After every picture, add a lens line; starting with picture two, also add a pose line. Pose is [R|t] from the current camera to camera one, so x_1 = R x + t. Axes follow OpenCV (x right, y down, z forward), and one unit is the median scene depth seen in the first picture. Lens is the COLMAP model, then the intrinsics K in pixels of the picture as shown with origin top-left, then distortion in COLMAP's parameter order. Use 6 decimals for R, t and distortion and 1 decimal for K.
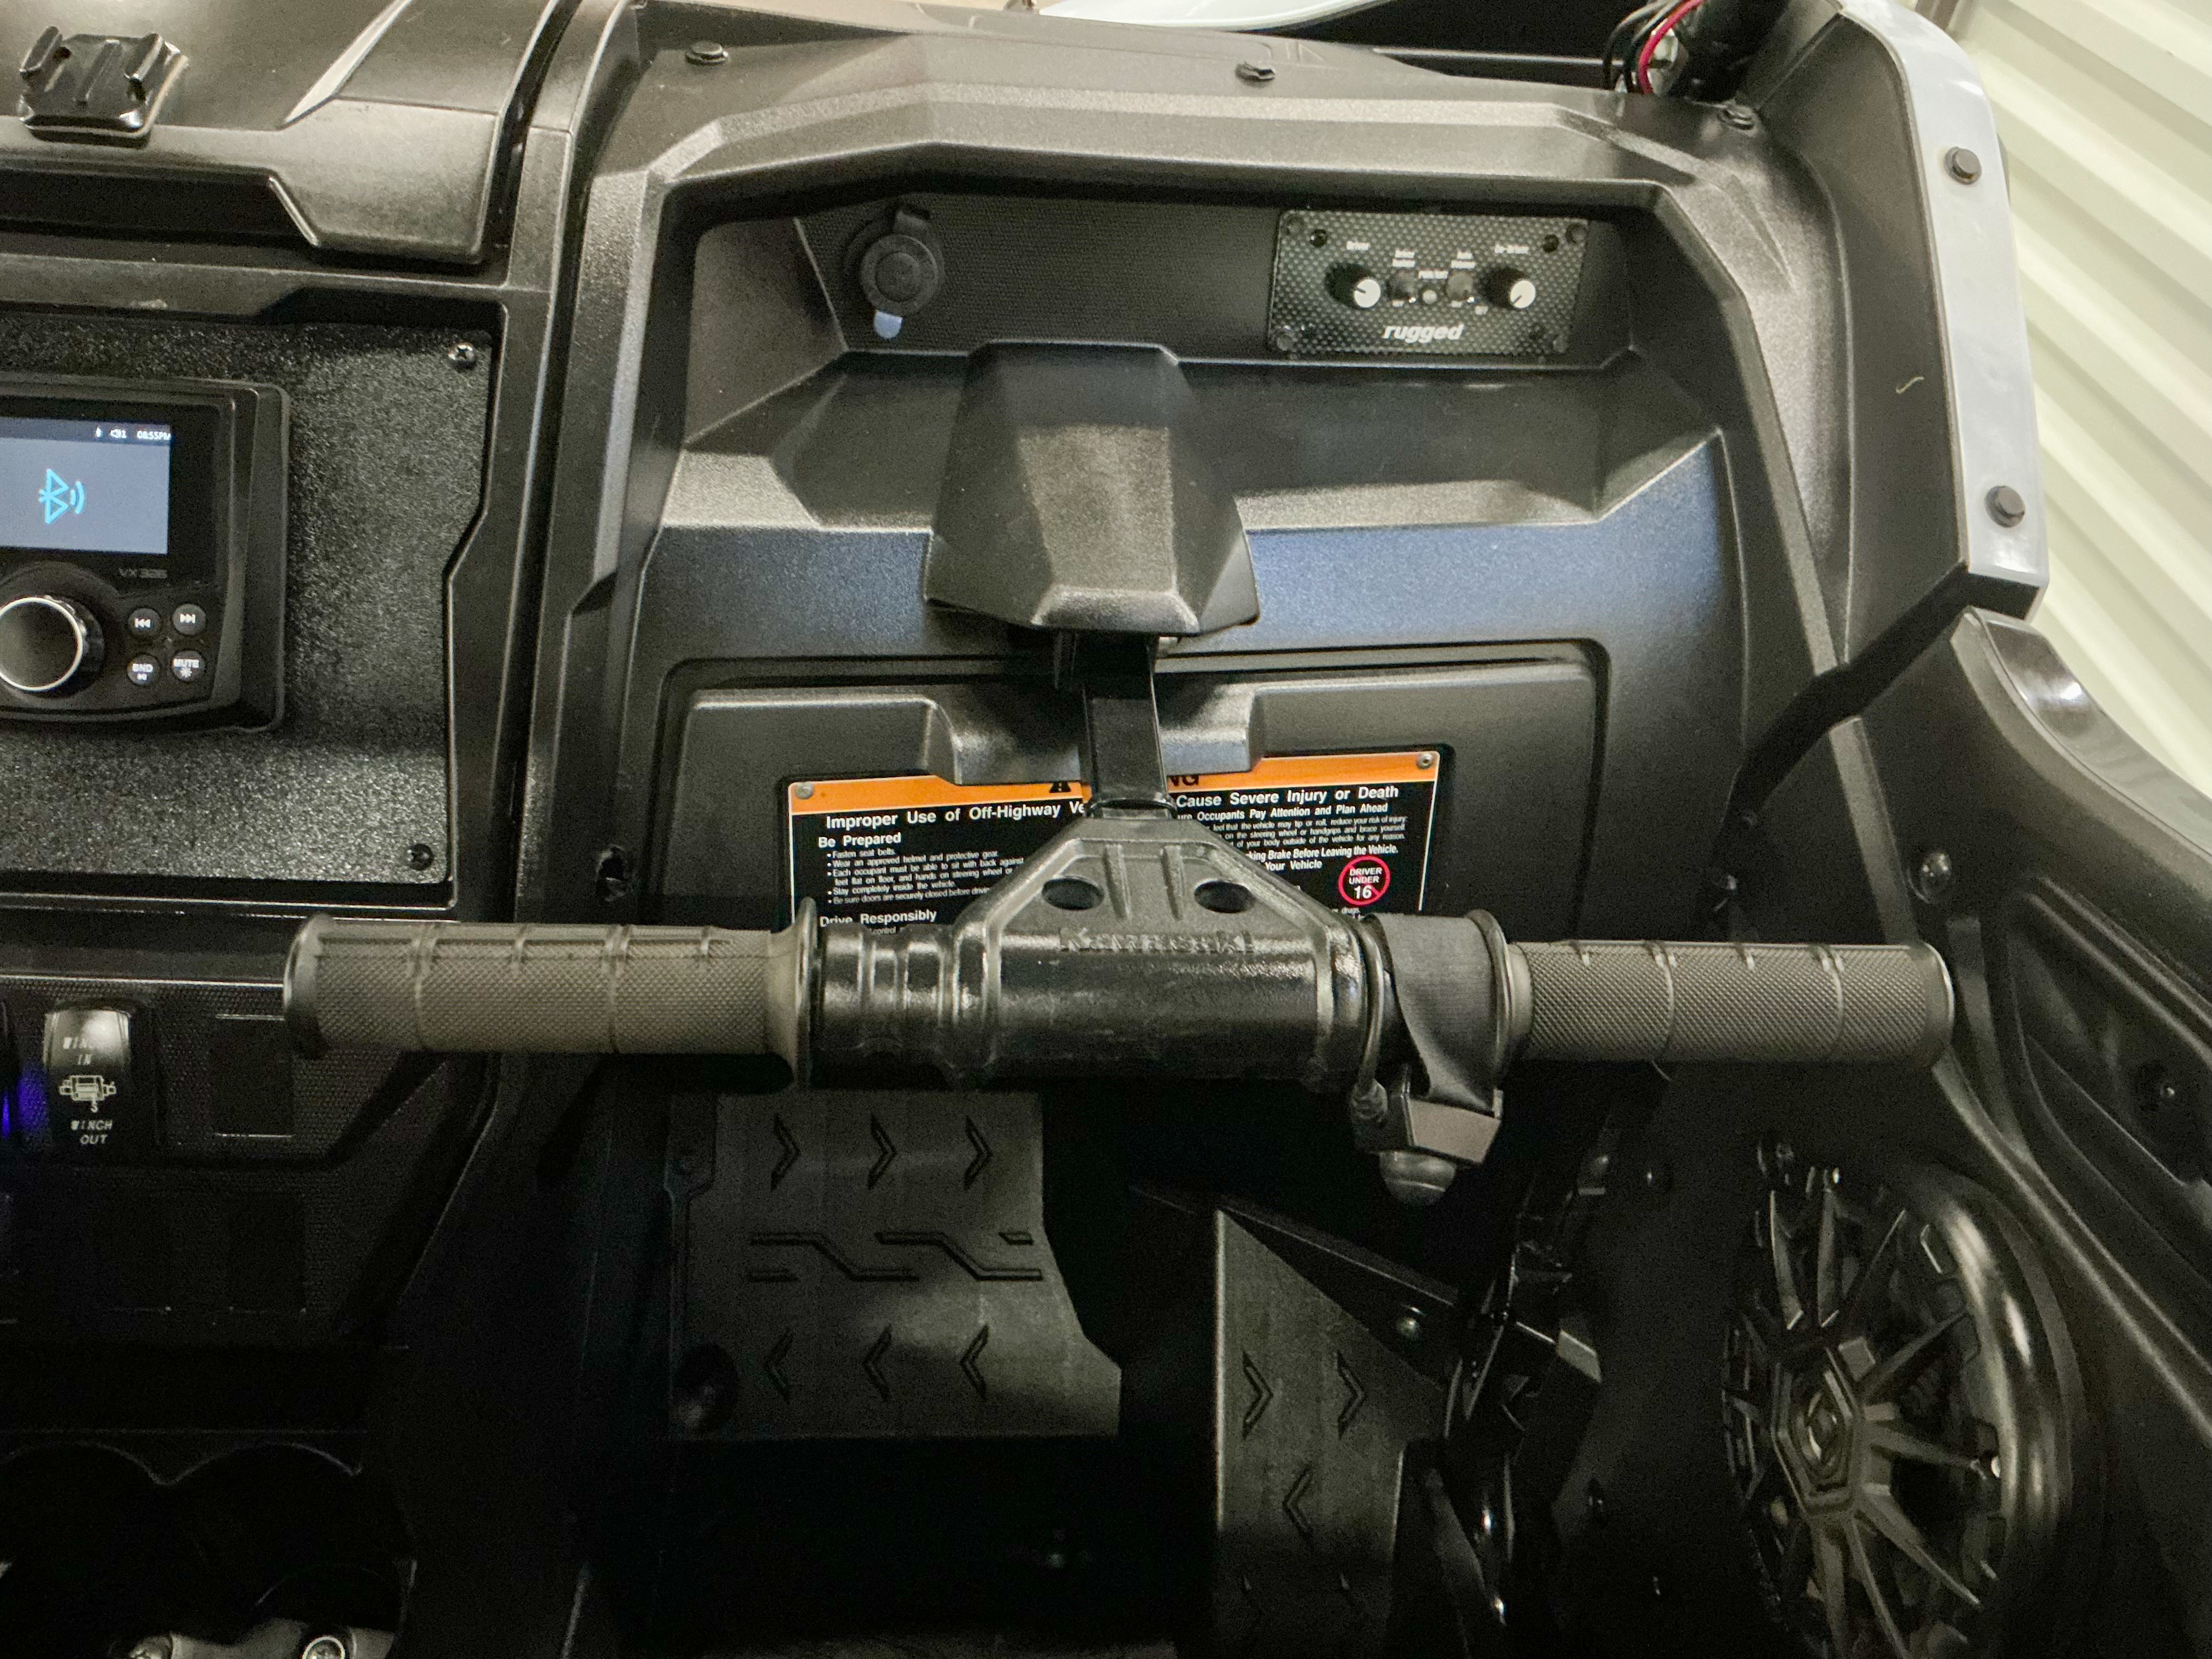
lens RADIAL K [[1822.6, 0, 1118.4], [0, 1822.6, 844.2], [0, 0, 1]] dist [0.071655, -0.102142]
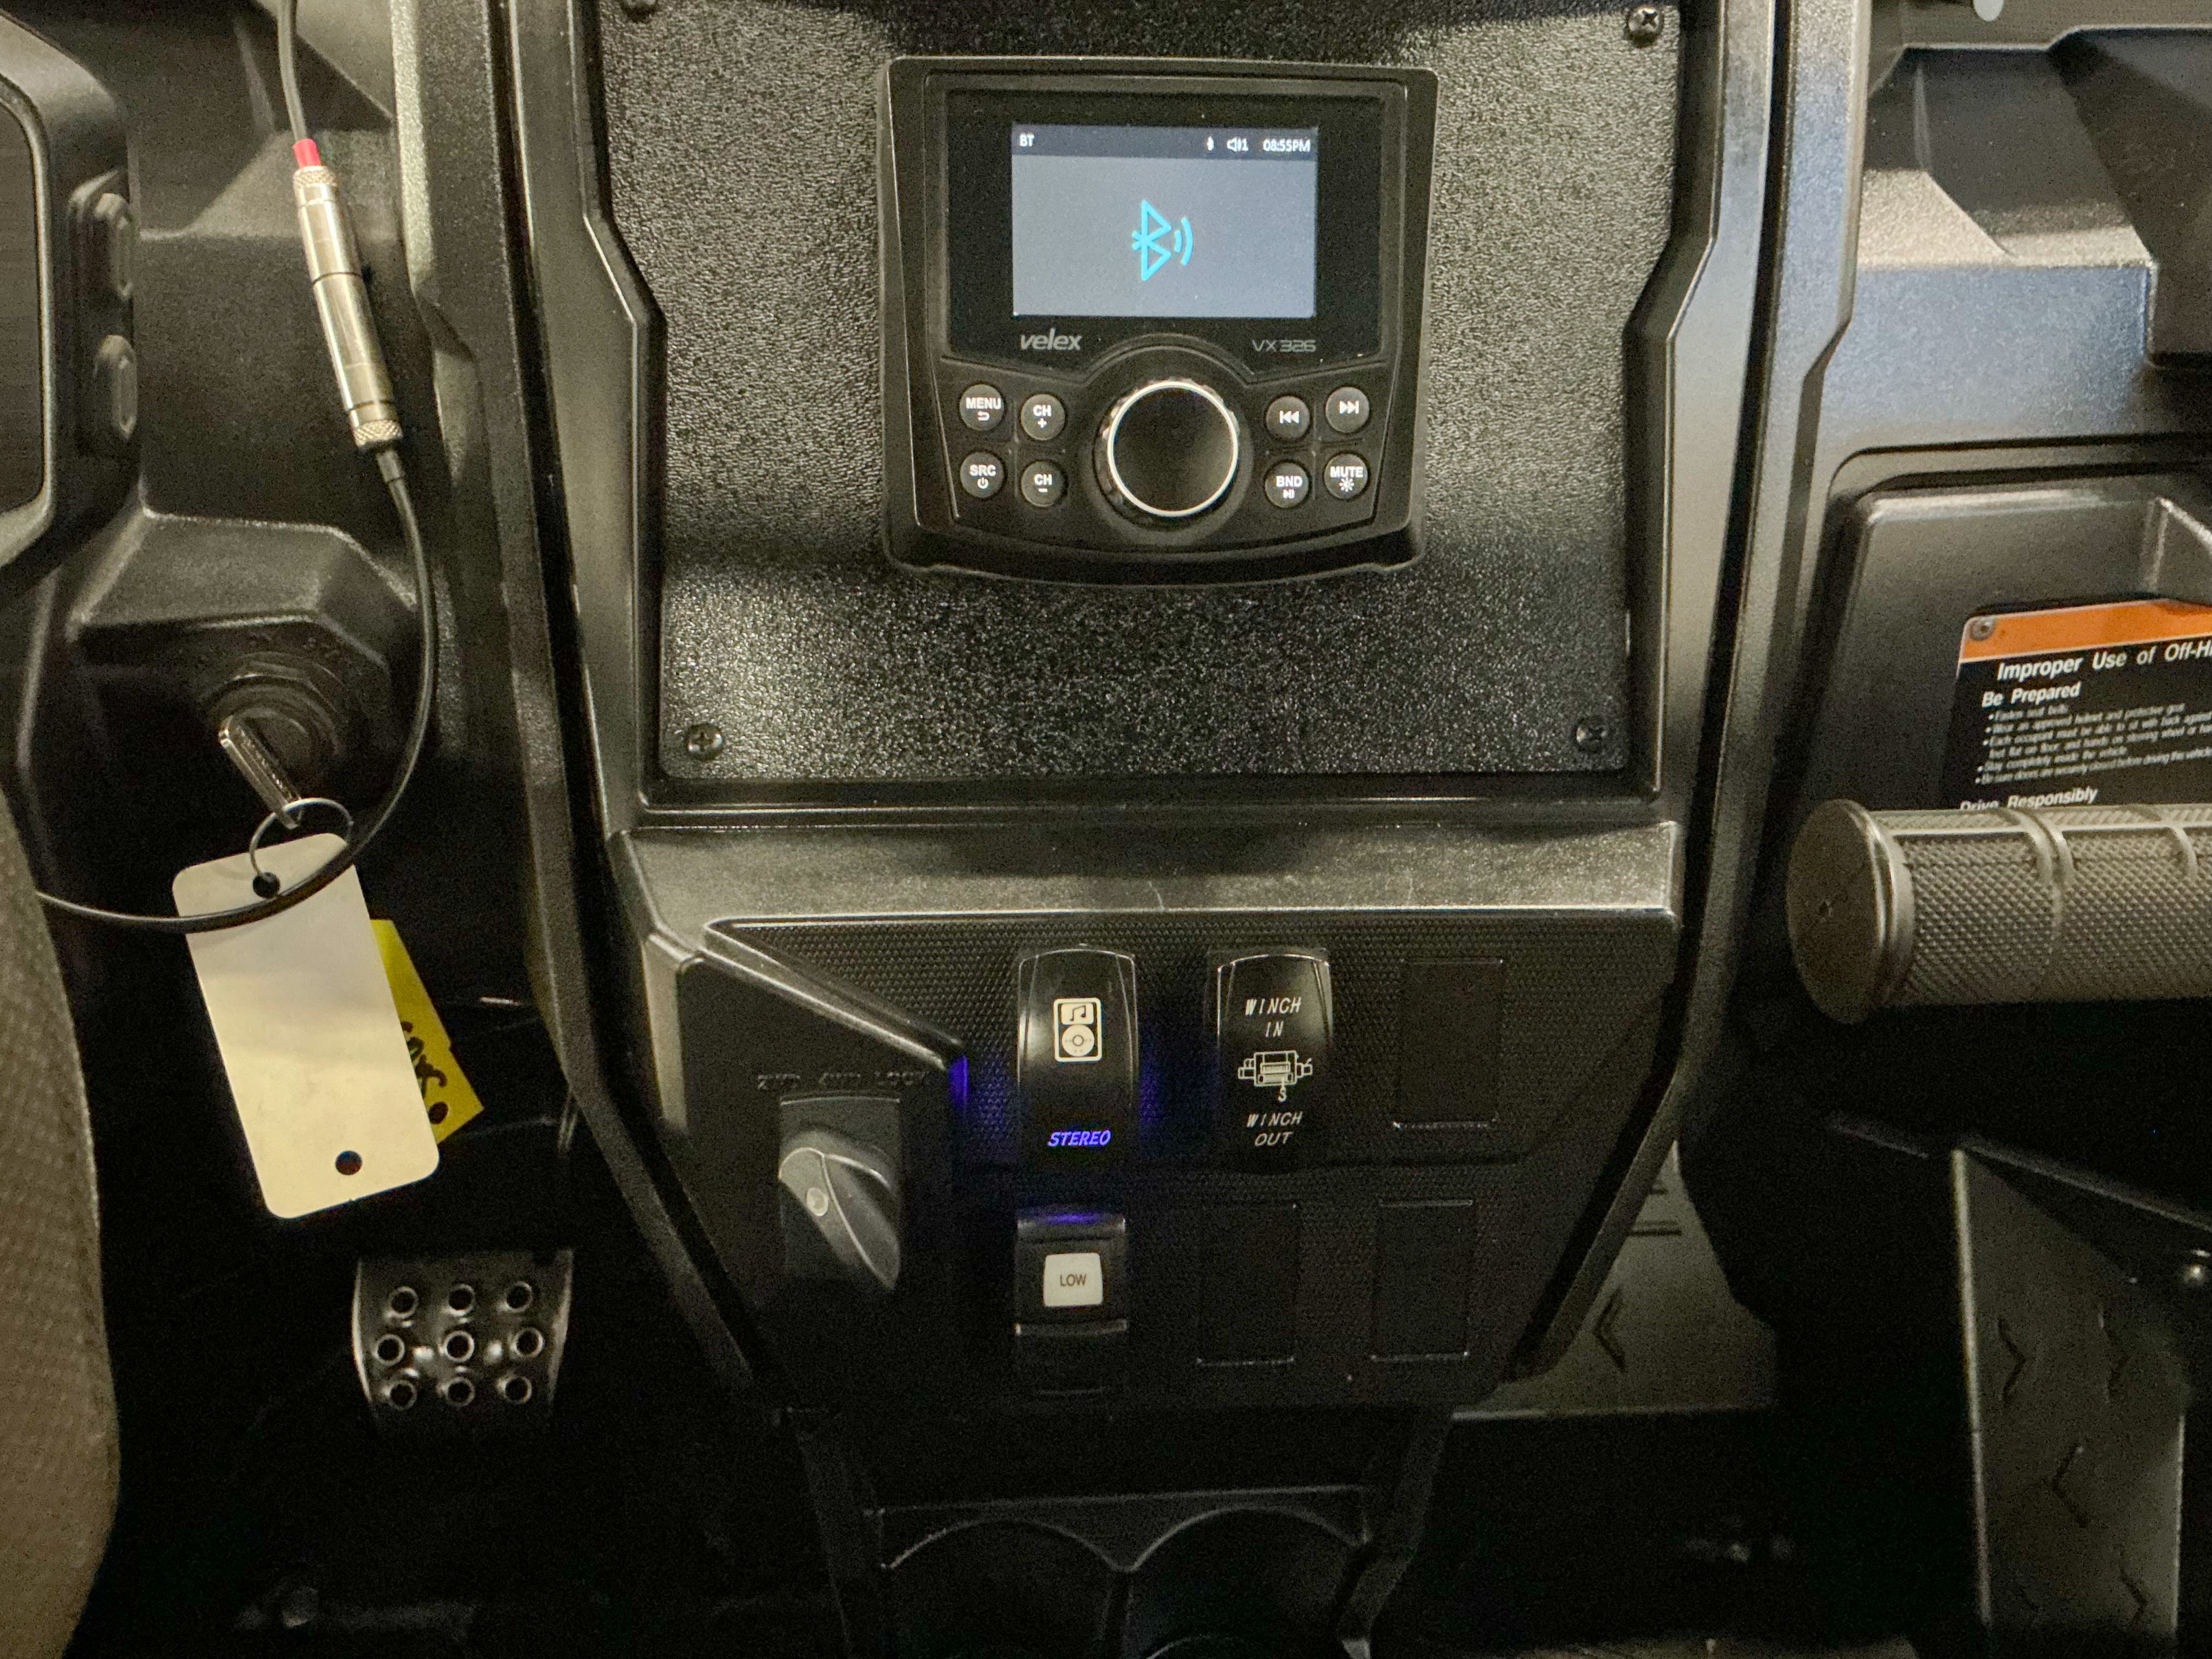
lens RADIAL K [[1822.6, 0, 1094.8], [0, 1822.6, 876.7], [0, 0, 1]] dist [0.071655, -0.102142]
pose [[0.998939, -0.043645, -0.014696, -0.512278], [0.044451, 0.997211, 0.059945, 0.009476], [0.012039, -0.060534, 0.998094, 0.242971]]
